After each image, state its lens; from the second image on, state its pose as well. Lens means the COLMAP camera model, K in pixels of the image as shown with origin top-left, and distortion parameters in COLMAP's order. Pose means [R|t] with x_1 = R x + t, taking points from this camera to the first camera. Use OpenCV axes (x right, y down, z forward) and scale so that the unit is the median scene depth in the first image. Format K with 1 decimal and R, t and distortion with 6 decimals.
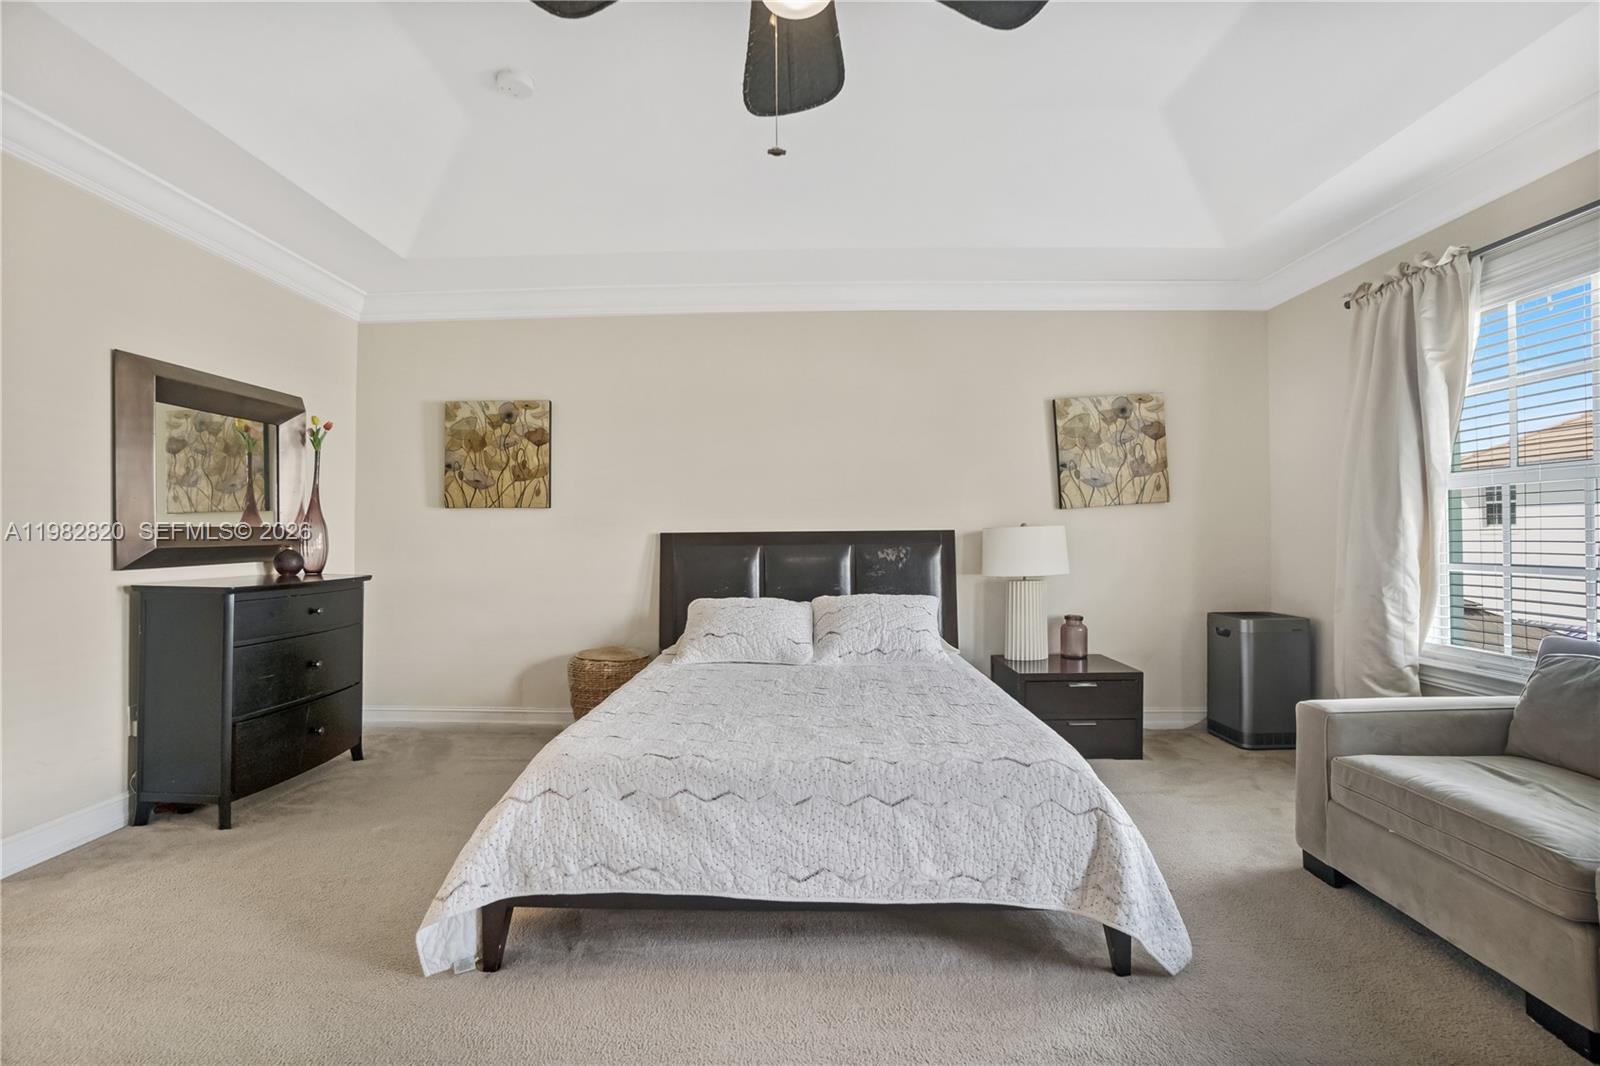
lens RADIAL K [[725.2, 0, 799.2], [0, 725.2, 529.1], [0, 0, 1]] dist [-0.043266, 0.015705]
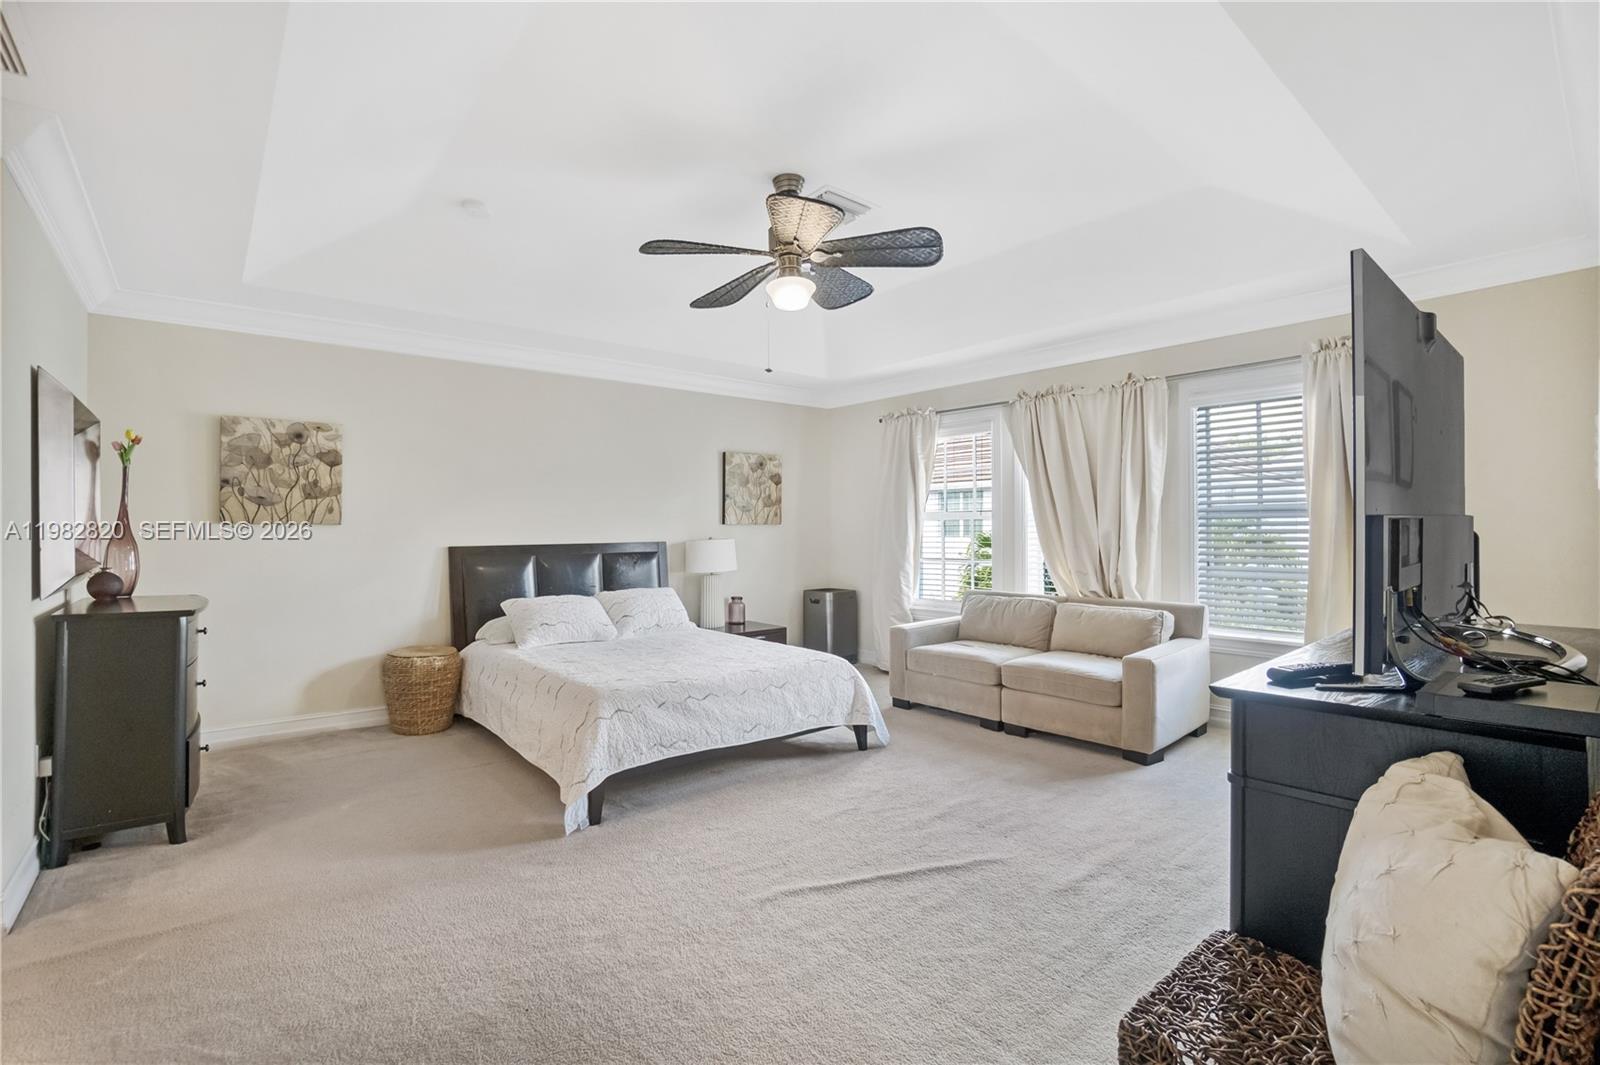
lens RADIAL K [[725.2, 0, 801.9], [0, 725.2, 535.0], [0, 0, 1]] dist [-0.043266, 0.015705]
pose [[0.749008, -0.003793, 0.662550, -0.562996], [-0.002779, 0.999957, 0.008867, -0.026895], [-0.662555, -0.008482, 0.748965, -0.258309]]
